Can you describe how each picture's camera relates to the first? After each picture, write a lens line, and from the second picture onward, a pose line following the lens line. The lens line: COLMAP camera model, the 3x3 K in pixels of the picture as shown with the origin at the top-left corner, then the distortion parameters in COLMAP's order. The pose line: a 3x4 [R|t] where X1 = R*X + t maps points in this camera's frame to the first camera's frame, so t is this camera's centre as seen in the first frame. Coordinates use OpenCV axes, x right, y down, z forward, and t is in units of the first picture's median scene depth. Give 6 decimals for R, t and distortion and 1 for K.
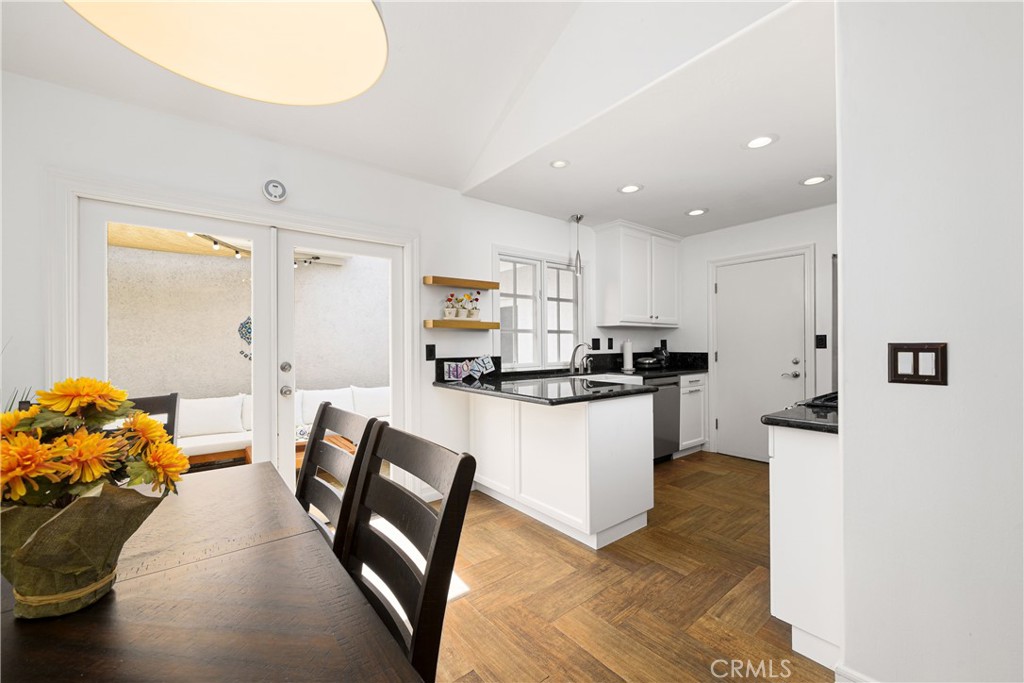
lens RADIAL K [[406.1, 0, 510.9], [0, 406.1, 344.7], [0, 0, 1]] dist [-0.001488, 0.000541]
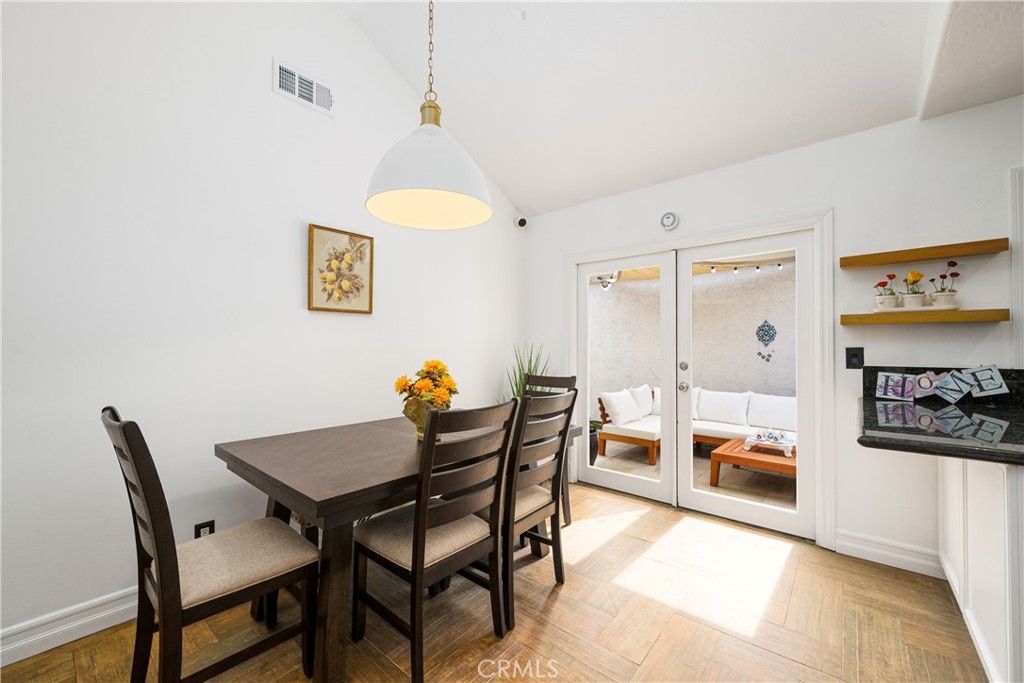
lens RADIAL K [[406.1, 0, 510.9], [0, 406.1, 344.7], [0, 0, 1]] dist [-0.001488, 0.000541]
pose [[0.202866, -0.002505, -0.979203, 0.312802], [0.000680, 0.999997, -0.002417, -0.003182], [0.979206, -0.000176, 0.202867, 0.174167]]
